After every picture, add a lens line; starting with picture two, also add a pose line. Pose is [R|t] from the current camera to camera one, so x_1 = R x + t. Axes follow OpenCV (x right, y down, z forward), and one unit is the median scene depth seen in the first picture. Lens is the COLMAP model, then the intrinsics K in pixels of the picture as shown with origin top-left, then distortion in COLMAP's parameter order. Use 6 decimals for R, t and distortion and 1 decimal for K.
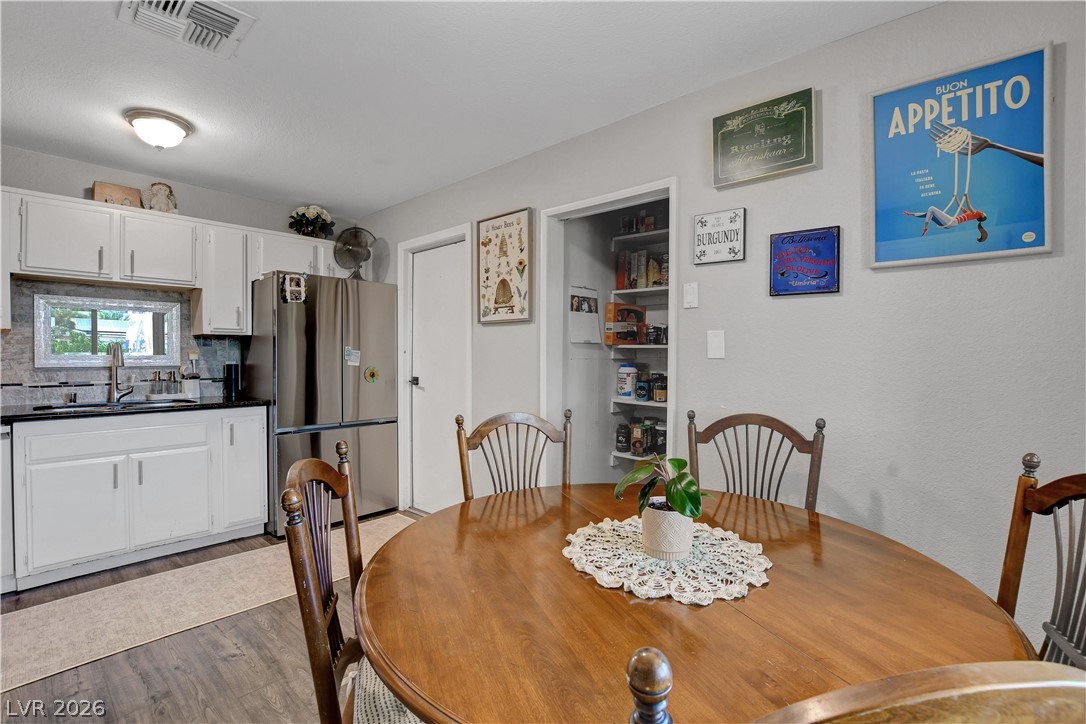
lens RADIAL K [[487.0, 0, 528.8], [0, 487.0, 360.0], [0, 0, 1]] dist [-0.036043, 0.005723]
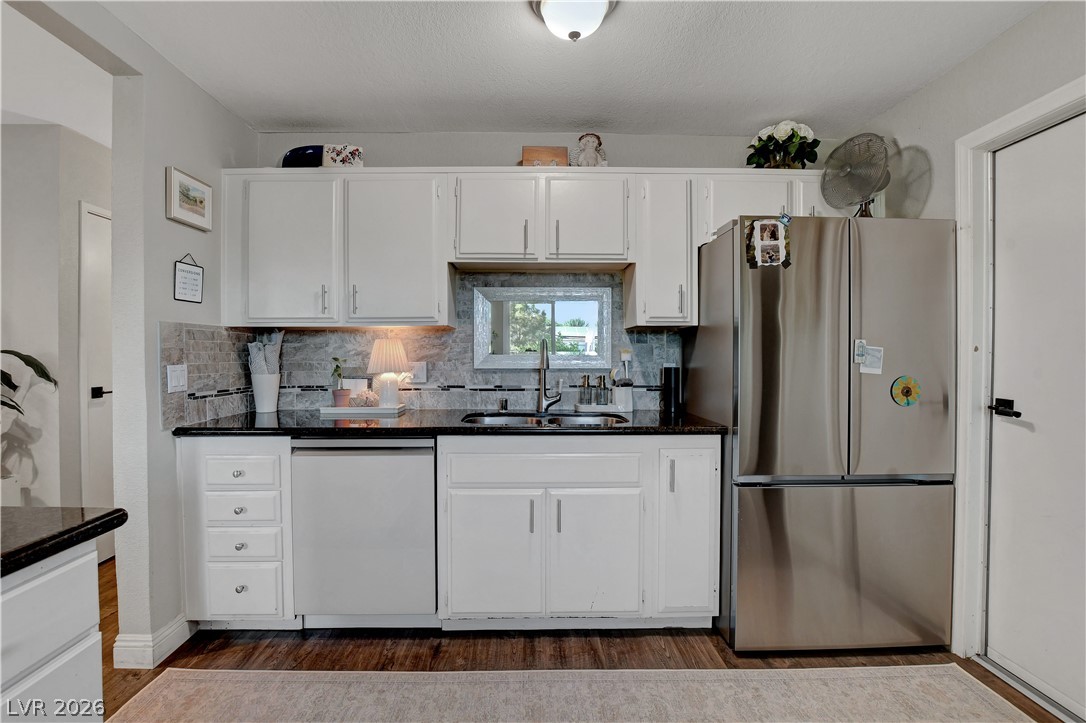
lens RADIAL K [[487.0, 0, 539.7], [0, 487.0, 357.7], [0, 0, 1]] dist [-0.036043, 0.005723]
pose [[0.695840, 0.003505, -0.718189, -0.269854], [-0.006787, 0.999976, -0.001695, -0.003822], [0.718165, 0.006054, 0.695847, 0.408932]]
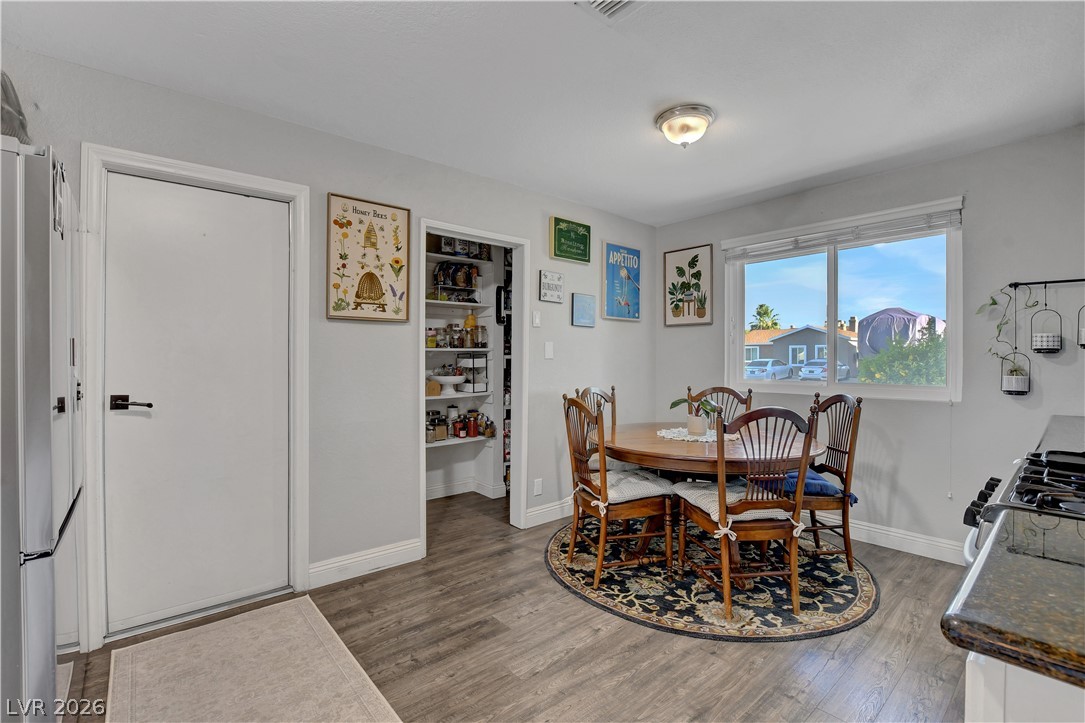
lens RADIAL K [[486.6, 0, 542.7], [0, 486.6, 358.3], [0, 0, 1]] dist [-0.036043, 0.005723]
pose [[0.126346, 0.000746, 0.991986, -0.886513], [0.011987, 0.999926, -0.002278, -0.001283], [-0.991914, 0.012179, 0.126328, 0.560866]]
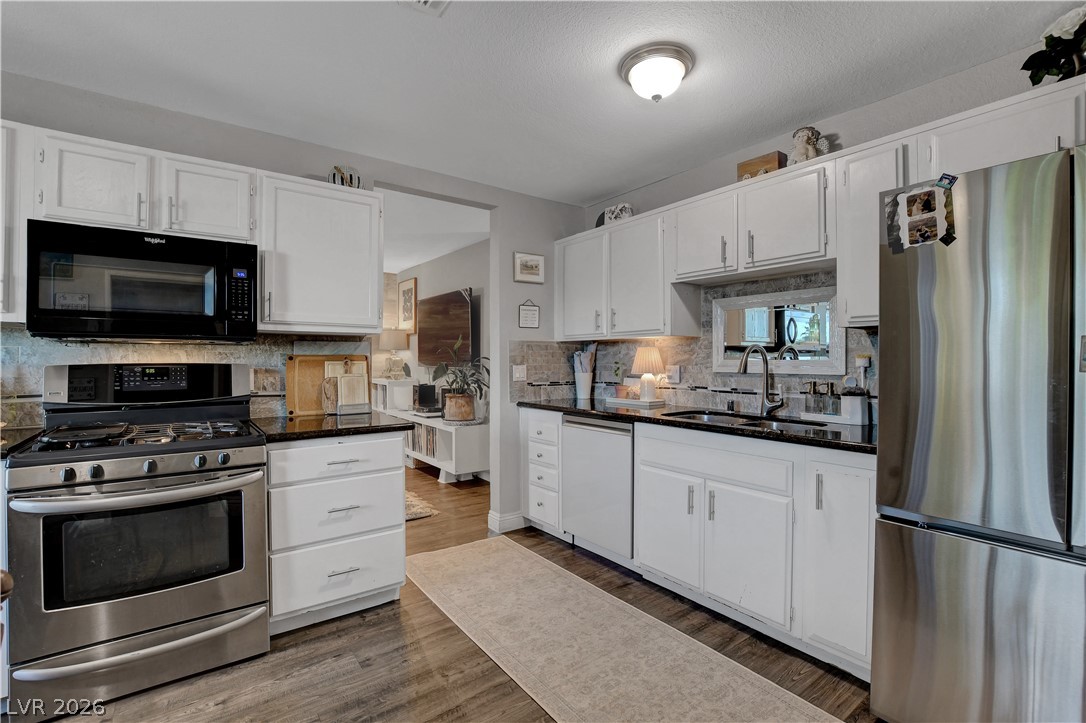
lens RADIAL K [[487.0, 0, 550.1], [0, 487.0, 360.7], [0, 0, 1]] dist [-0.036043, 0.005723]
pose [[-0.173495, 0.000222, -0.984835, 0.034008], [-0.012130, 0.999924, 0.002363, -0.006164], [0.984760, 0.012356, -0.173479, 0.775386]]
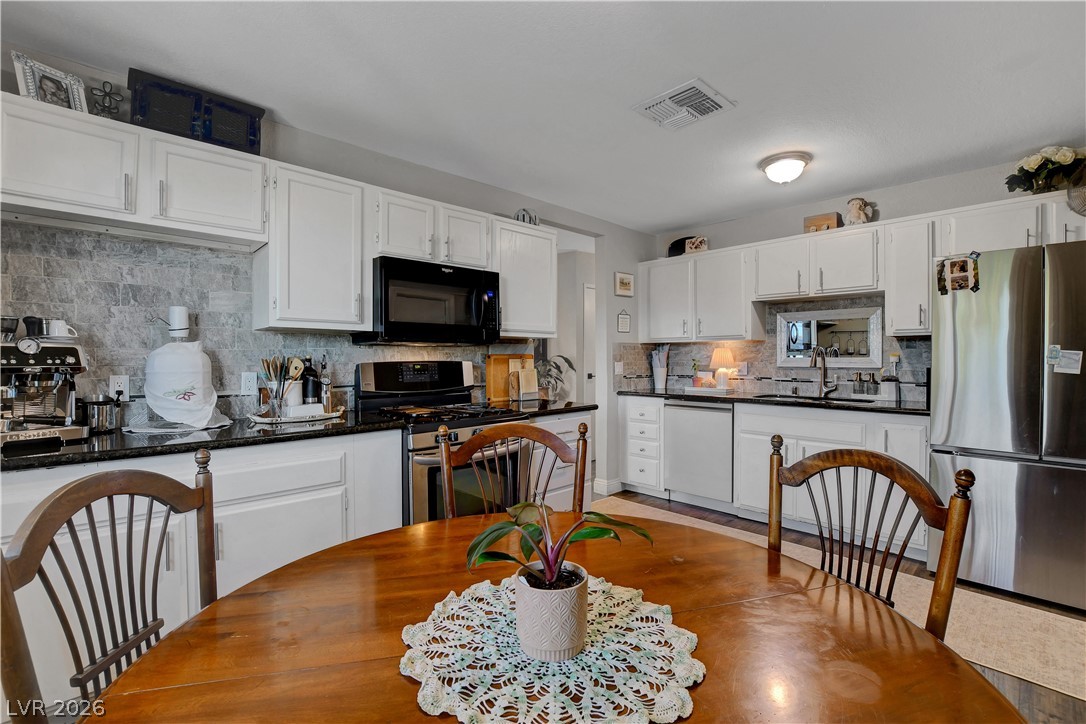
lens RADIAL K [[487.0, 0, 556.6], [0, 487.0, 362.3], [0, 0, 1]] dist [-0.036043, 0.005723]
pose [[-0.046680, 0.008028, -0.998878, 0.364327], [-0.010053, 0.999913, 0.008506, -0.001962], [0.998859, 0.010439, -0.046596, 0.390852]]
